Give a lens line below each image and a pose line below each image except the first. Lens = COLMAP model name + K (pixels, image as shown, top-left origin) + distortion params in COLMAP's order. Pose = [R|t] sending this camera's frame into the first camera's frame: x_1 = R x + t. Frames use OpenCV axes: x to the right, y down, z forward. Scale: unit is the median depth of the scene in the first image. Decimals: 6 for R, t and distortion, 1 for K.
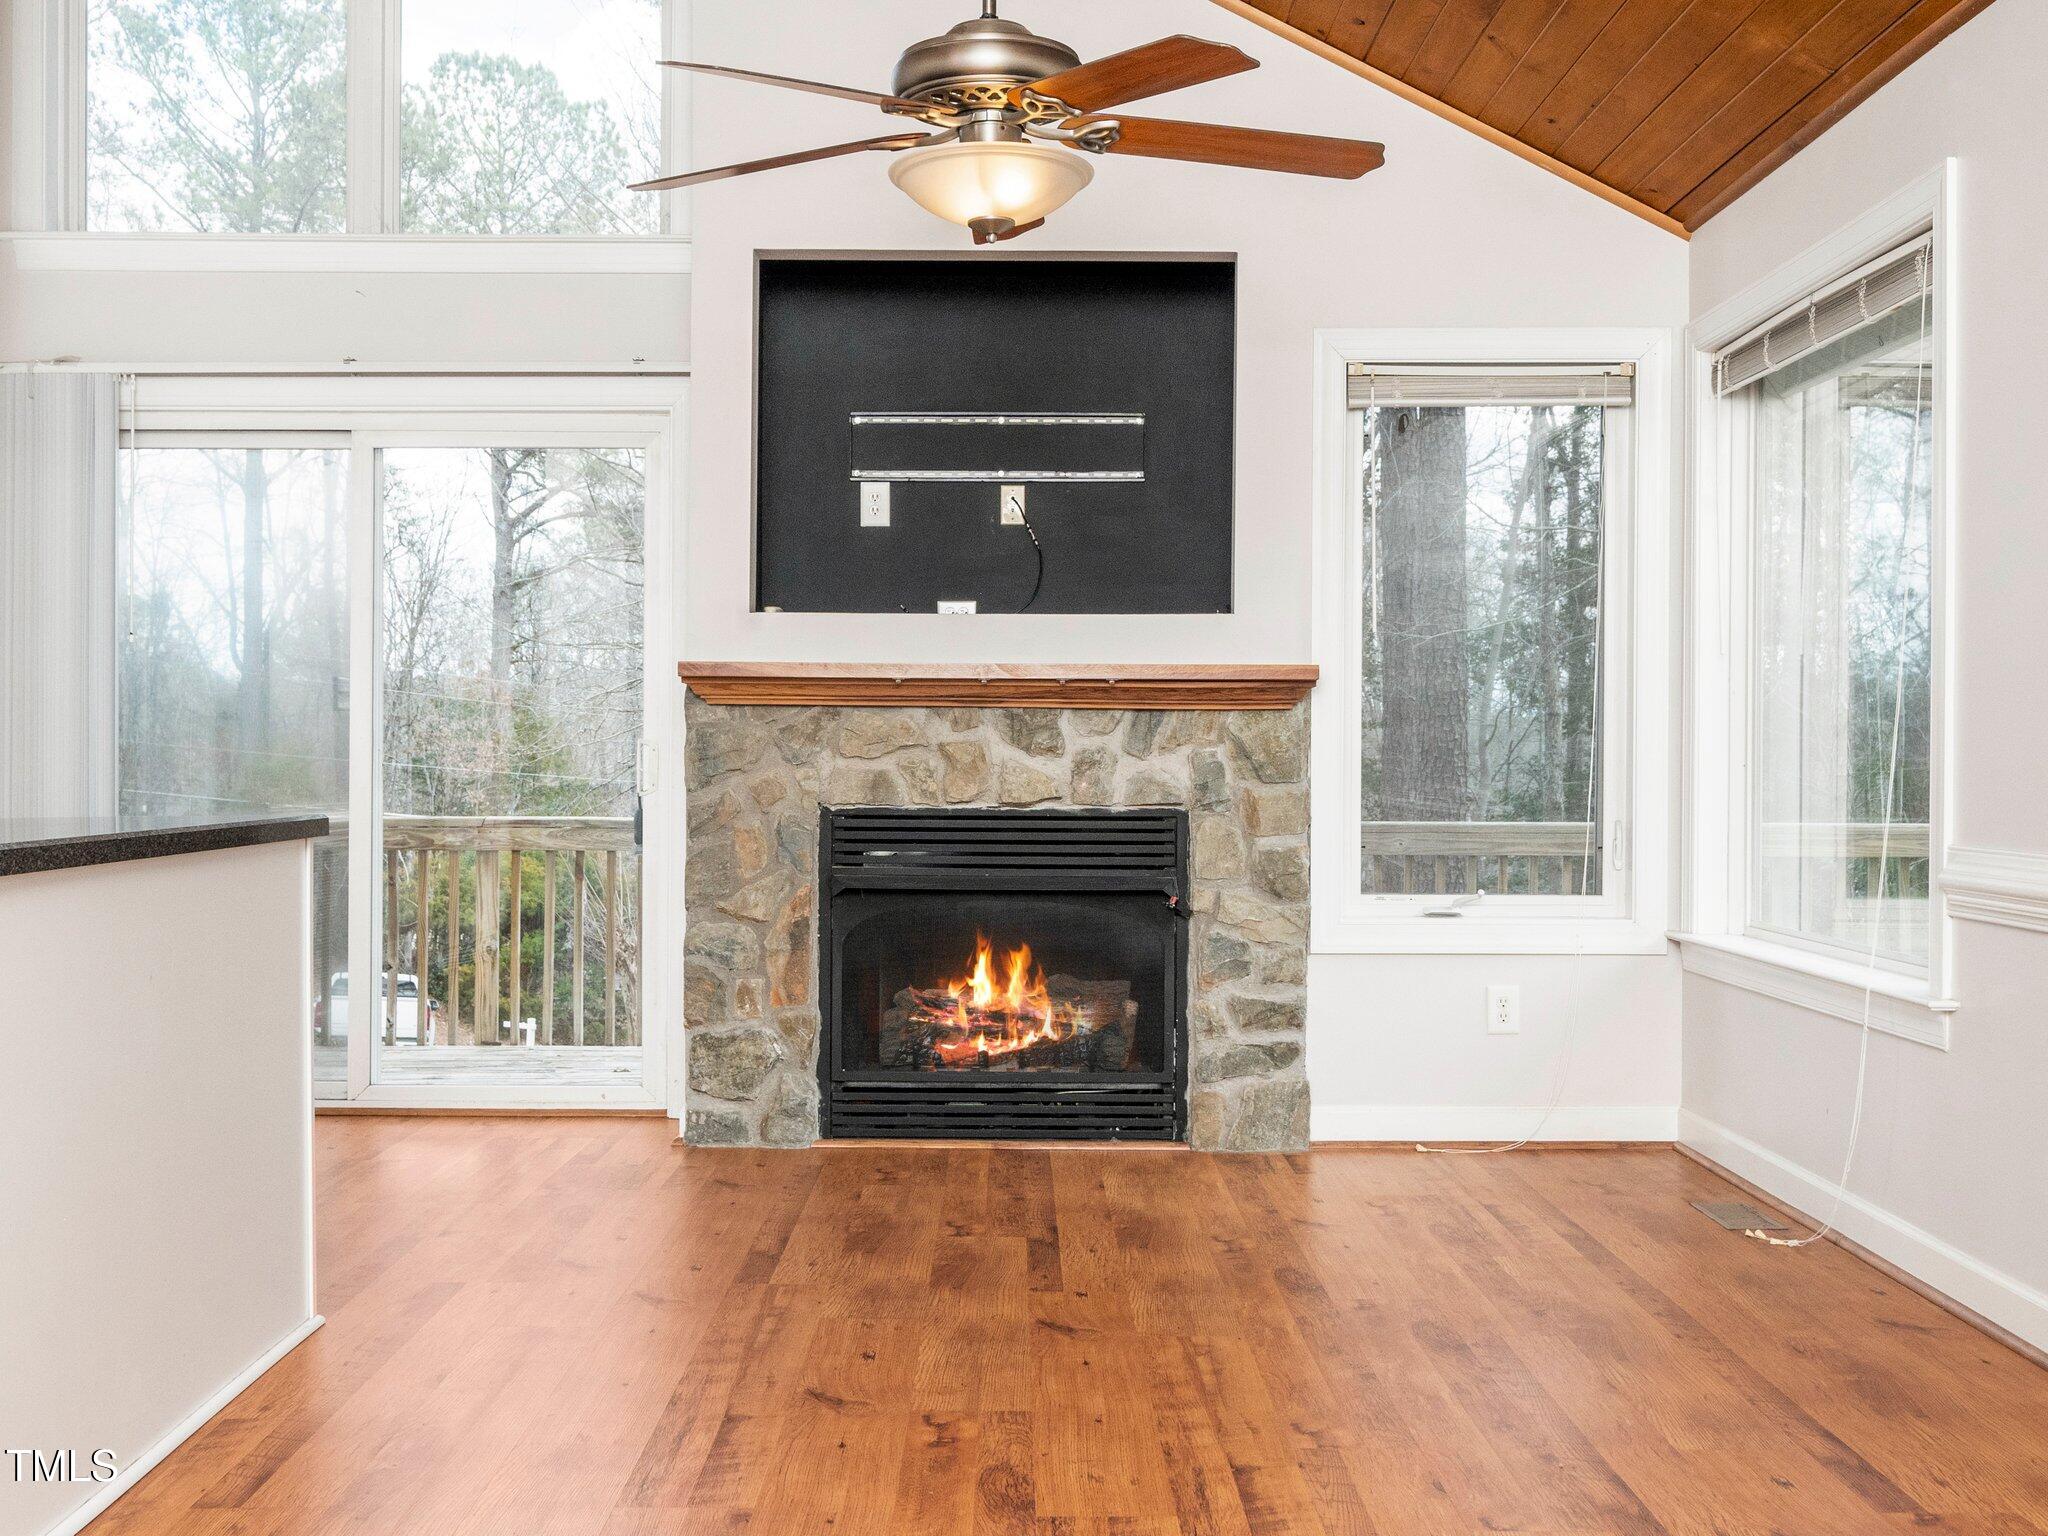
lens RADIAL K [[2233.4, 0, 1032.1], [0, 2233.4, 753.7], [0, 0, 1]] dist [-0.005894, 0.026718]
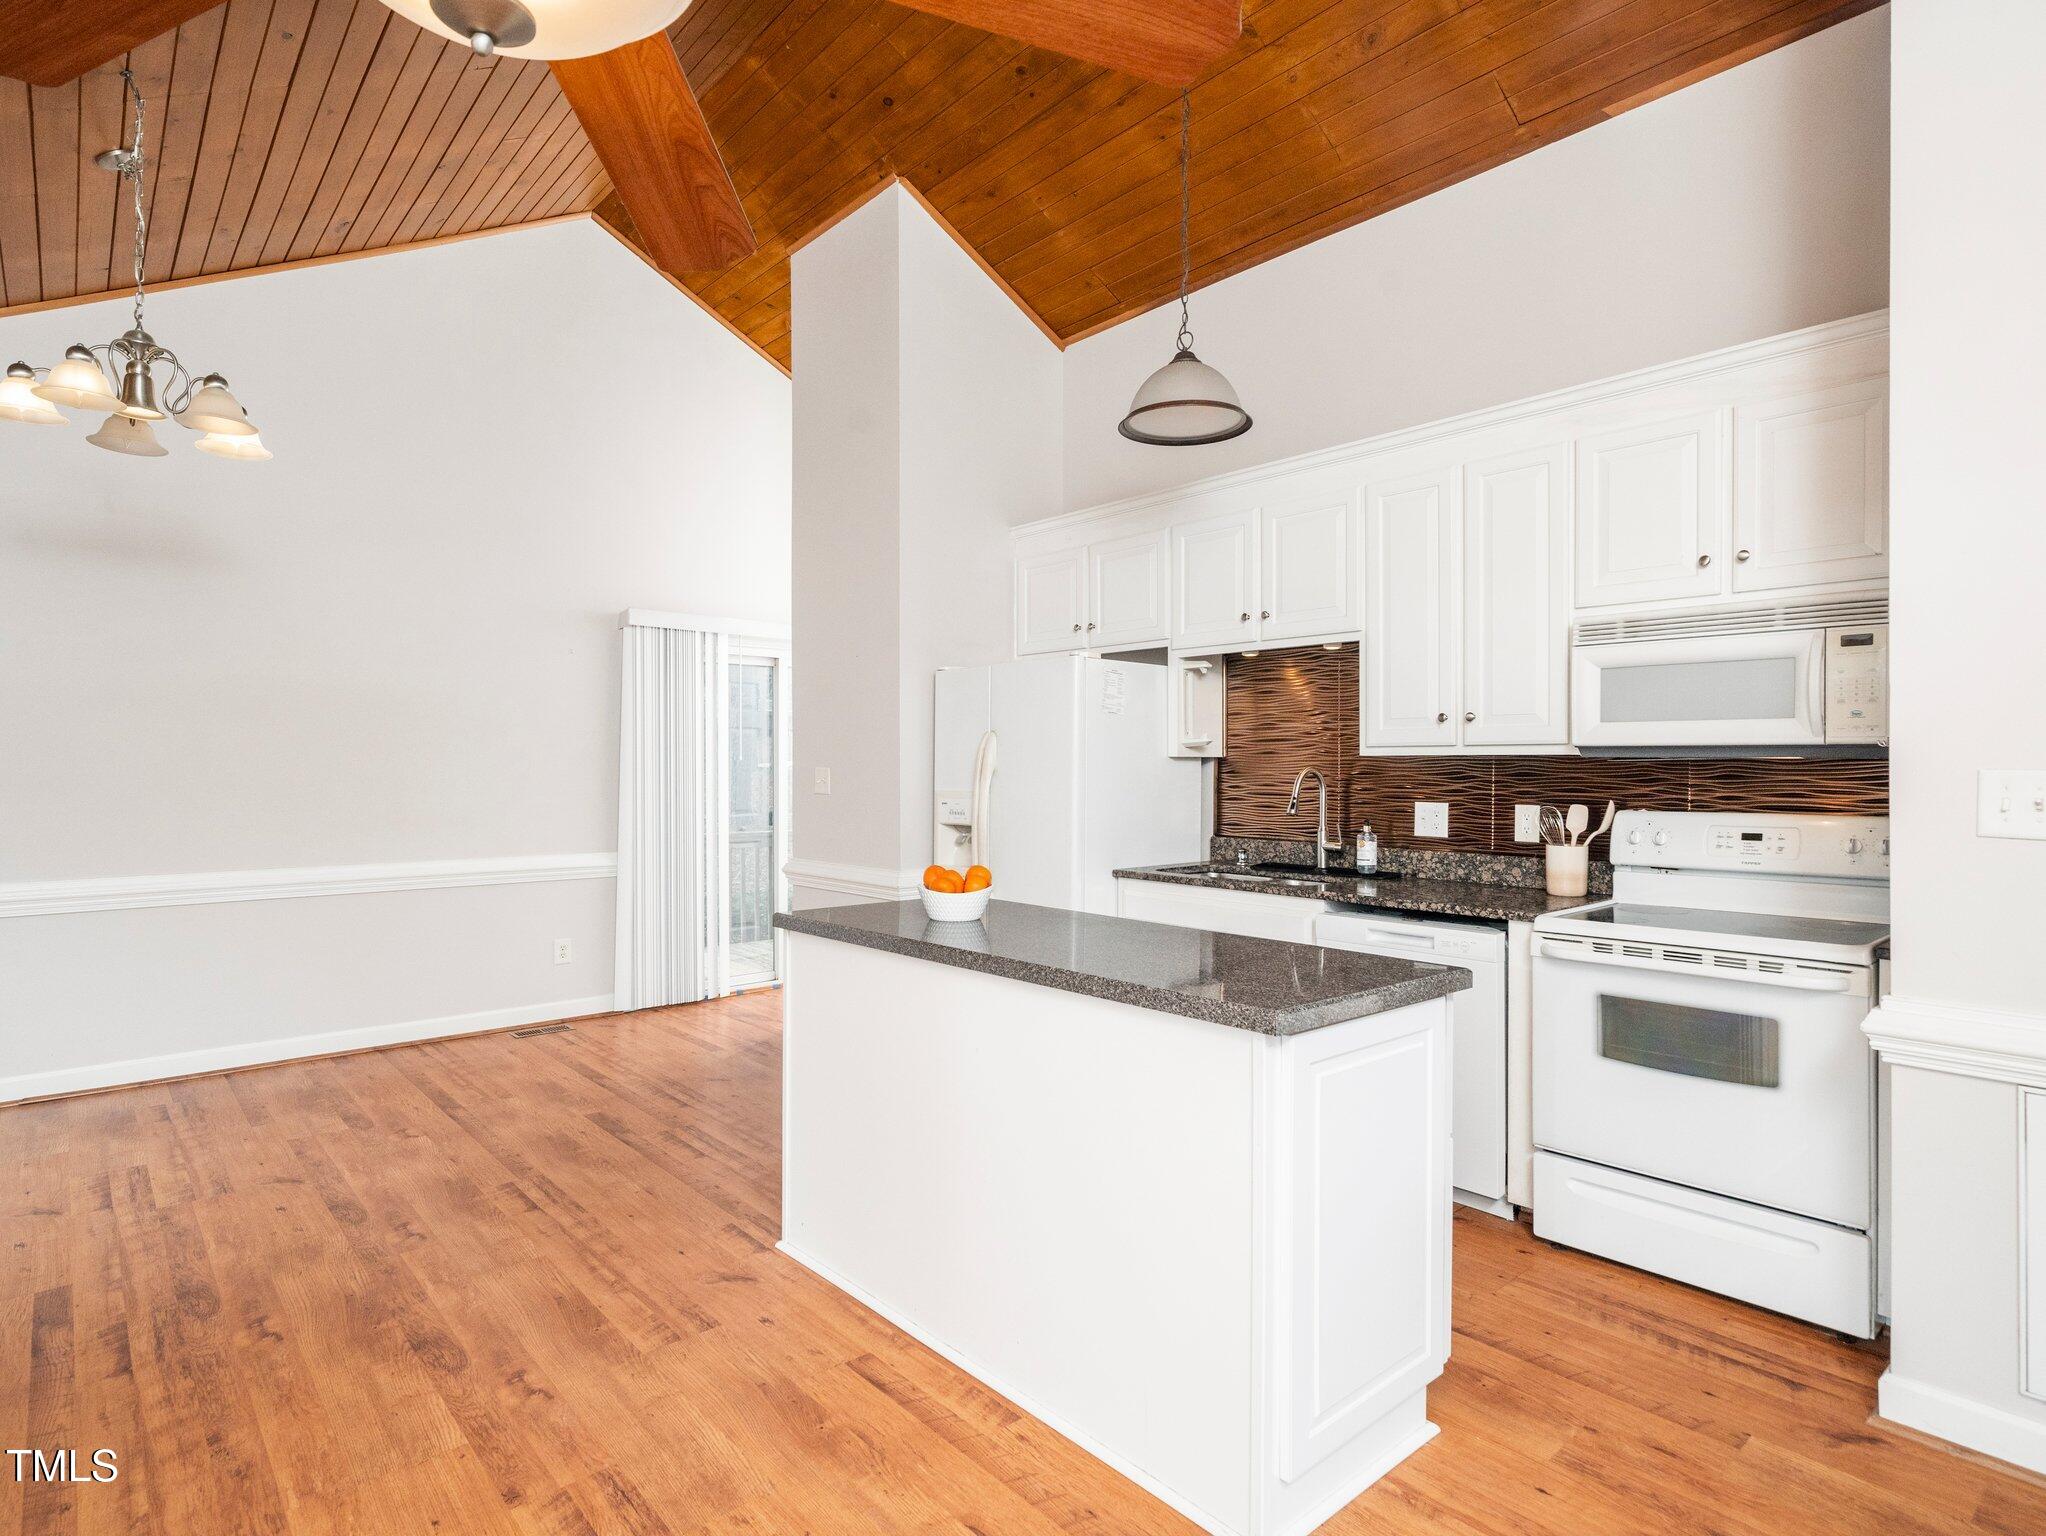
lens RADIAL K [[1094.1, 0, 1023.0], [0, 1094.1, 768.0], [0, 0, 1]] dist [0.002456, -0.000485]
pose [[-0.758705, -0.000056, -0.651434, 0.049509], [-0.001253, 0.999998, 0.001373, -0.073365], [0.651433, 0.001858, -0.758704, 1.283326]]
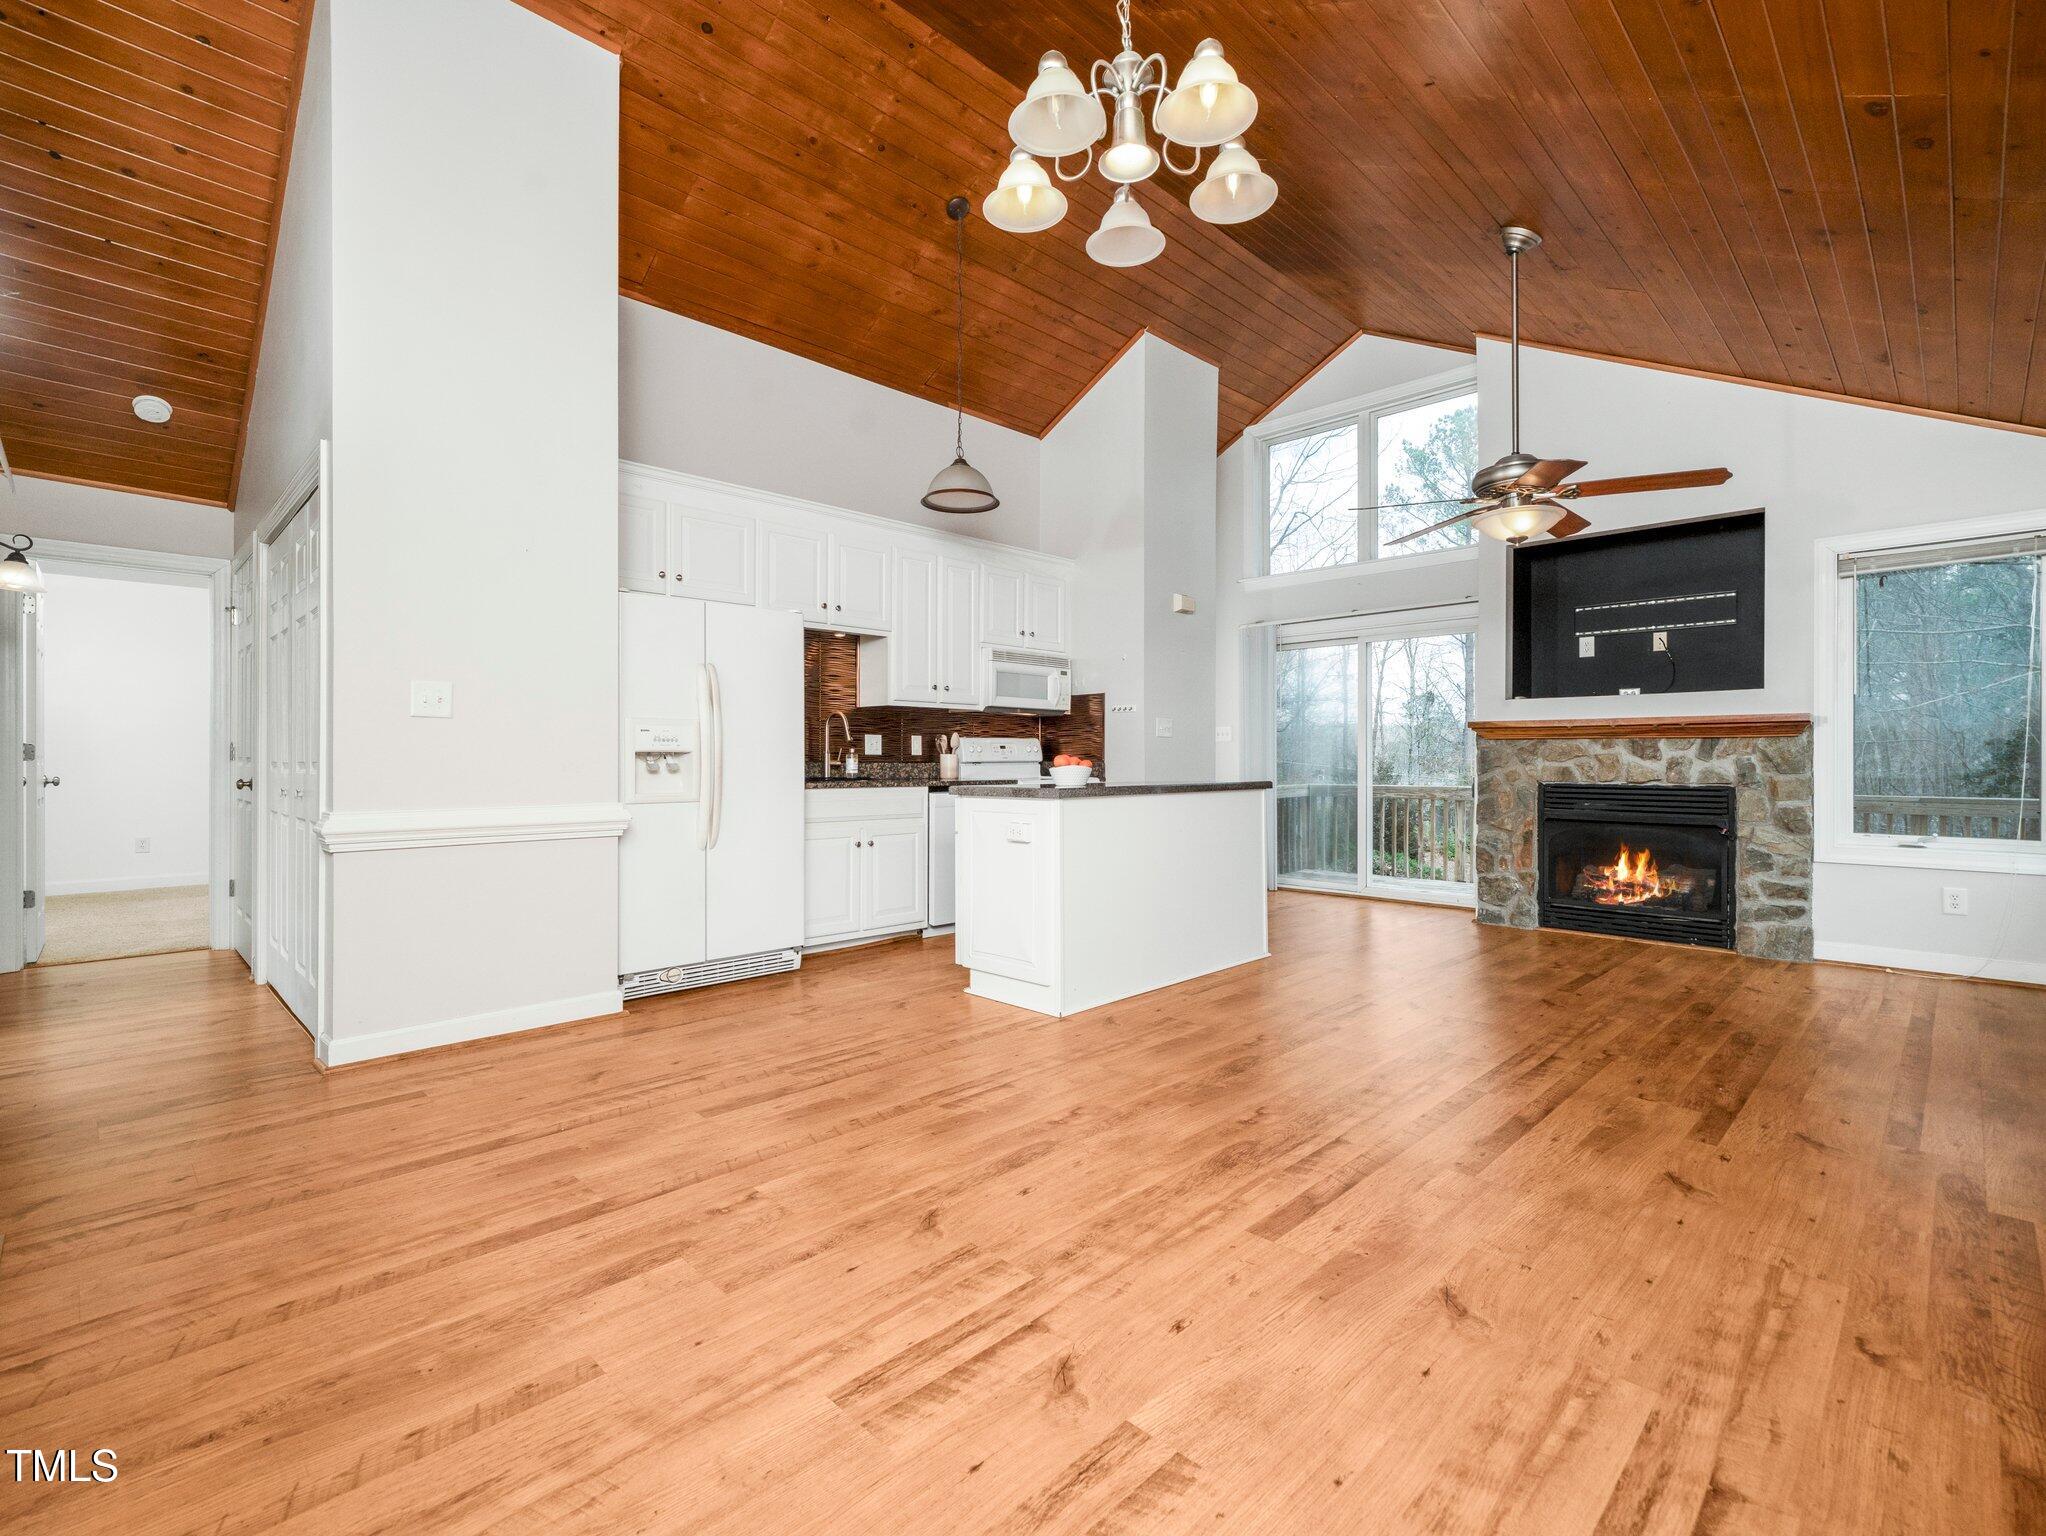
lens RADIAL K [[949.7, 0, 1025.2], [0, 949.7, 755.1], [0, 0, 1]] dist [0.000082, 0.000717]
pose [[0.702186, -0.007016, -0.711959, 0.342165], [0.002714, 0.999971, -0.007178, 0.001723], [0.711988, 0.003108, 0.702184, -0.096749]]
